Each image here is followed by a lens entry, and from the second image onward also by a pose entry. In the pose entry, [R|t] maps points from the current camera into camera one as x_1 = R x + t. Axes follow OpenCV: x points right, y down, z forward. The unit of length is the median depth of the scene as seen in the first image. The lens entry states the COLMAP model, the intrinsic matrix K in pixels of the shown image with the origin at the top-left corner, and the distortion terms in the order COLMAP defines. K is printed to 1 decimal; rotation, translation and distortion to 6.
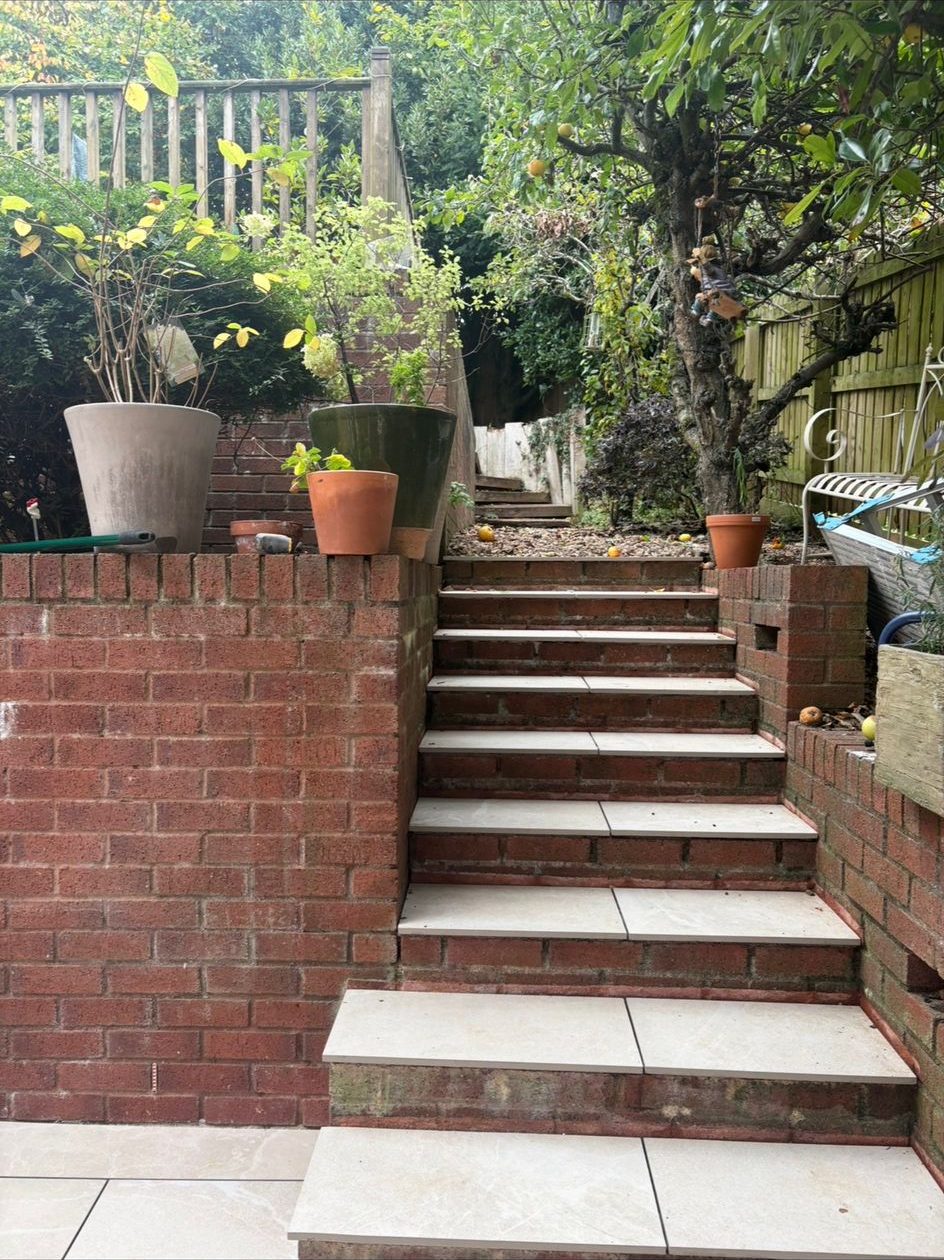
lens RADIAL K [[973.4, 0, 472.0], [0, 973.4, 630.0], [0, 0, 1]] dist [0.025793, 0.001646]
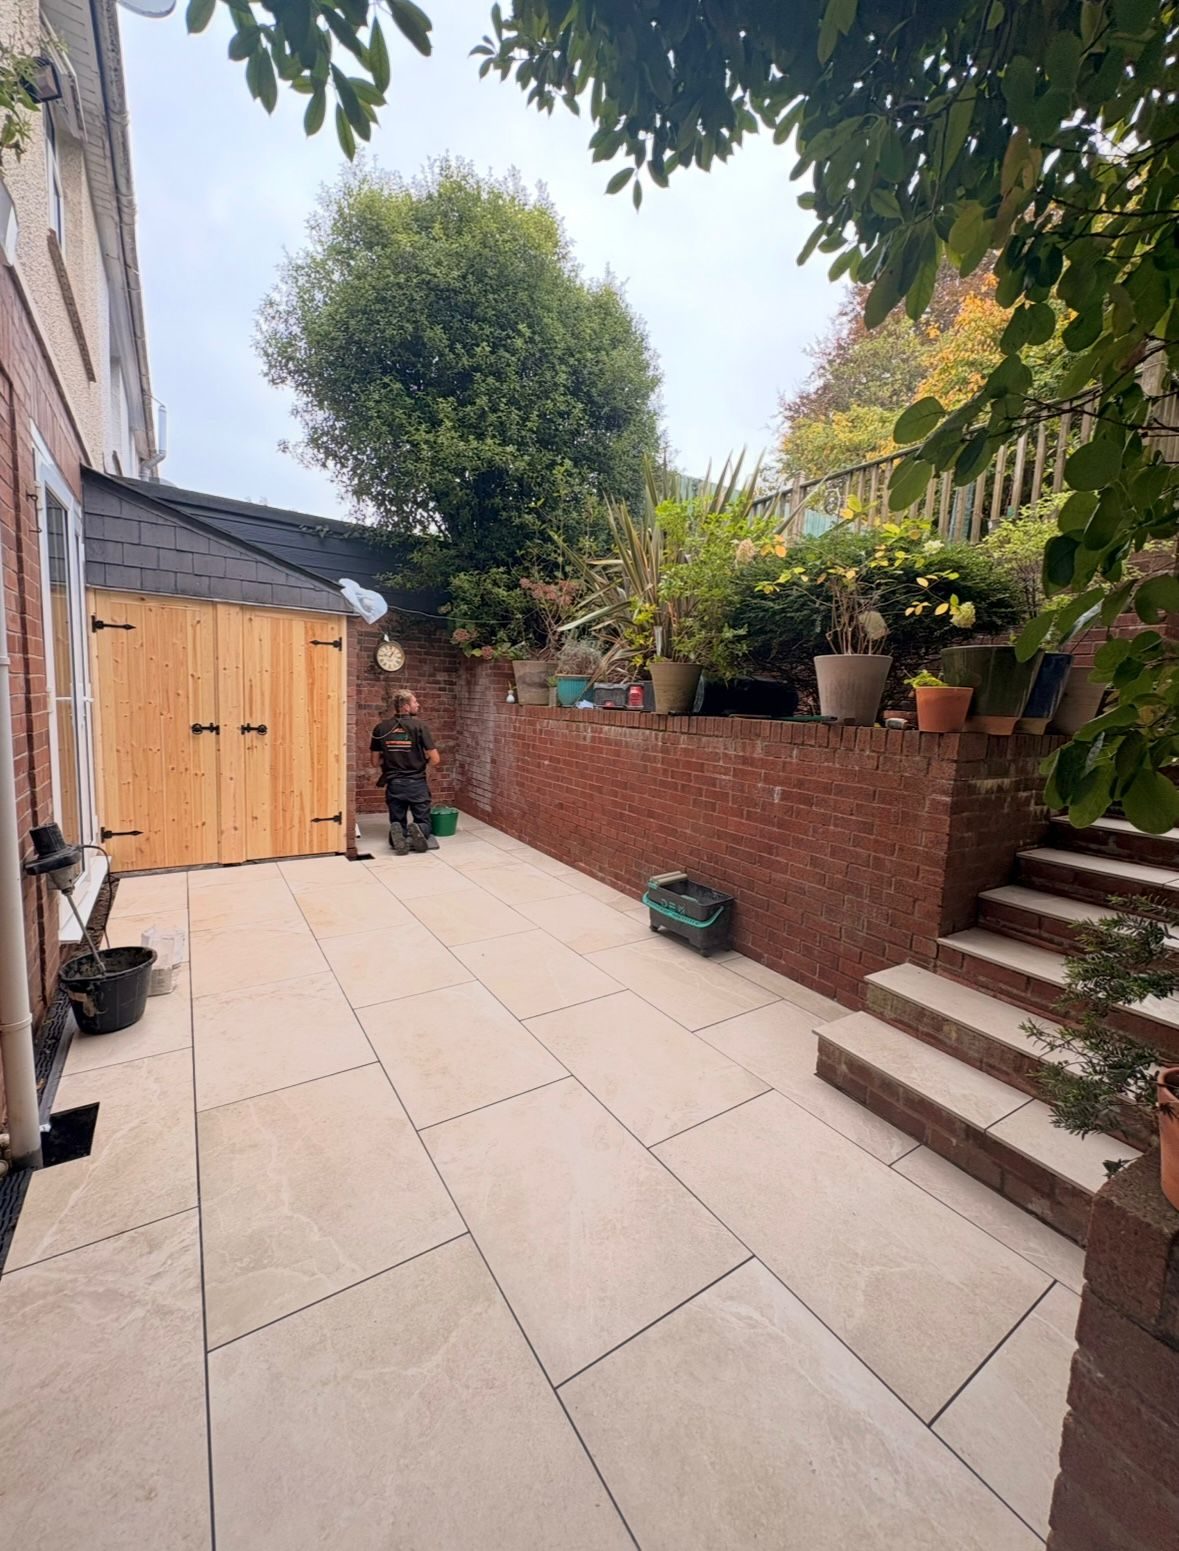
lens RADIAL K [[620.0, 0, 589.5], [0, 620.0, 775.5], [0, 0, 1]] dist [-0.000274, -0.000081]
pose [[0.557883, 0.119321, -0.821297, 0.471187], [-0.087218, 0.992560, 0.084958, -0.038339], [0.825324, 0.024235, 0.564139, -0.188316]]
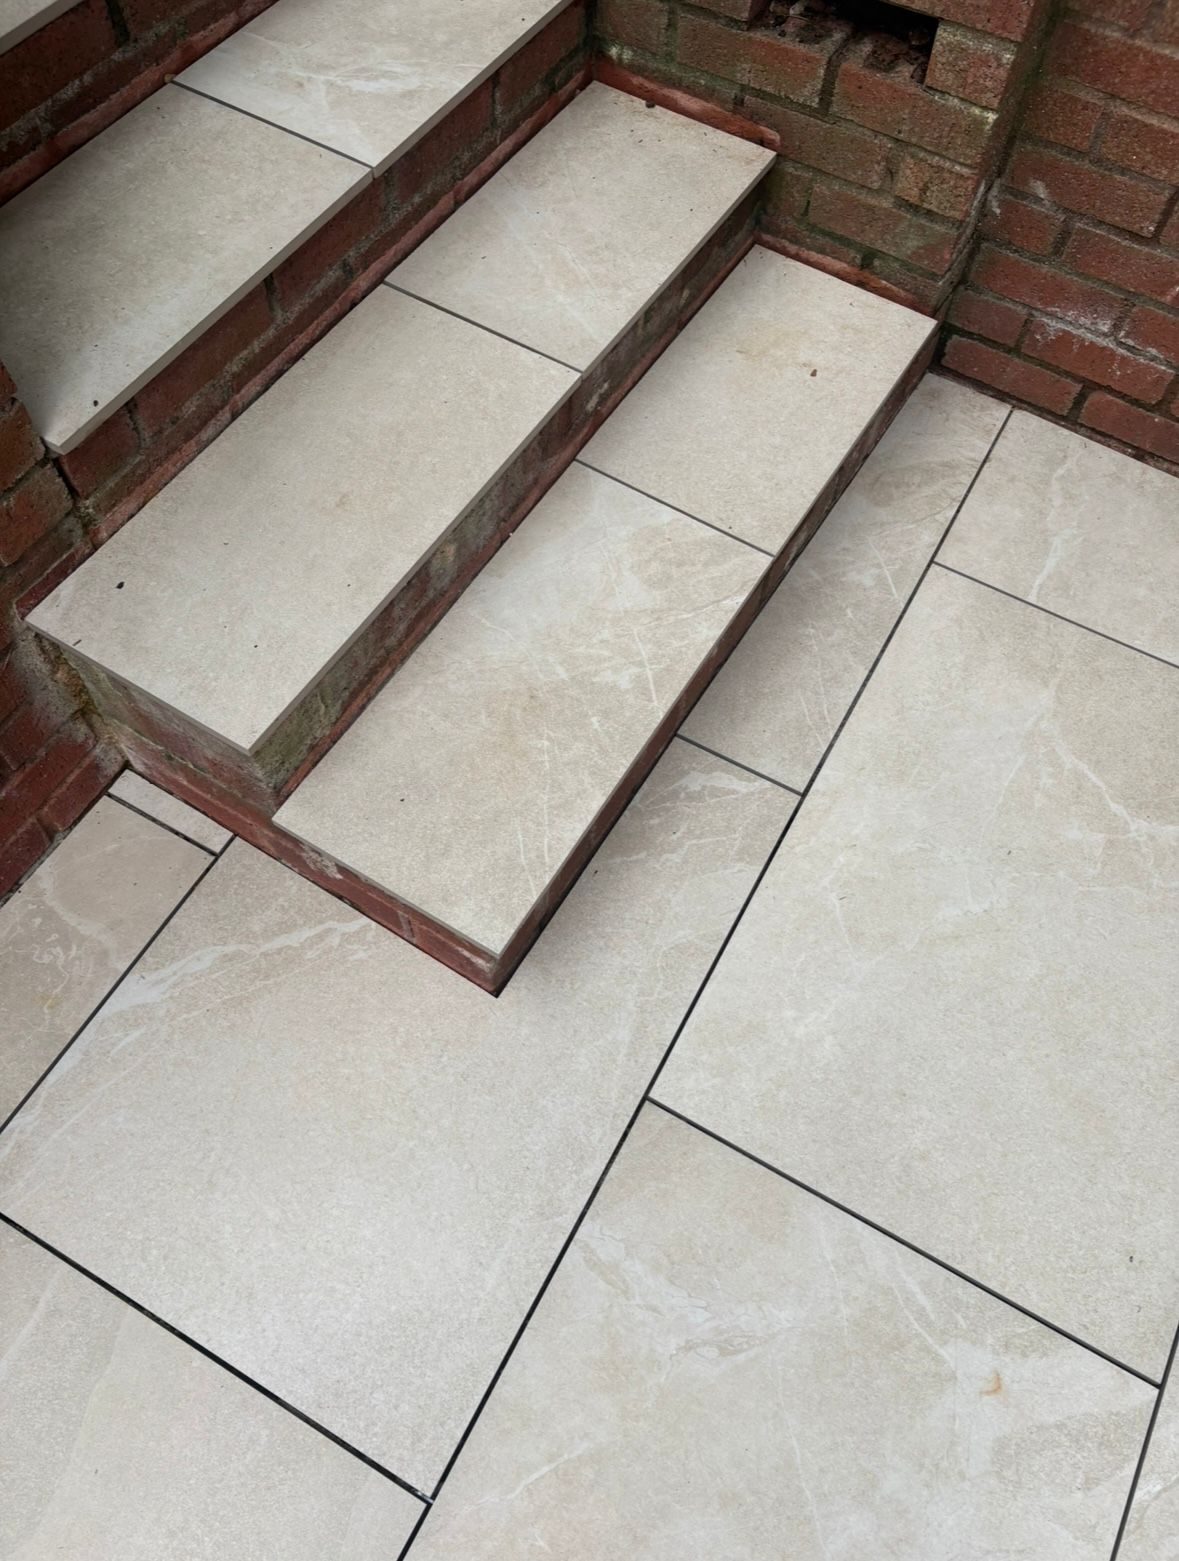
lens RADIAL K [[1220.9, 0, 591.2], [0, 1220.9, 835.7], [0, 0, 1]] dist [-0.004263, -0.007386]
pose [[0.489065, -0.768412, 0.412744, -0.313077], [0.033330, 0.489314, 0.871471, -0.069618], [-0.871610, -0.412449, 0.264917, 0.580637]]
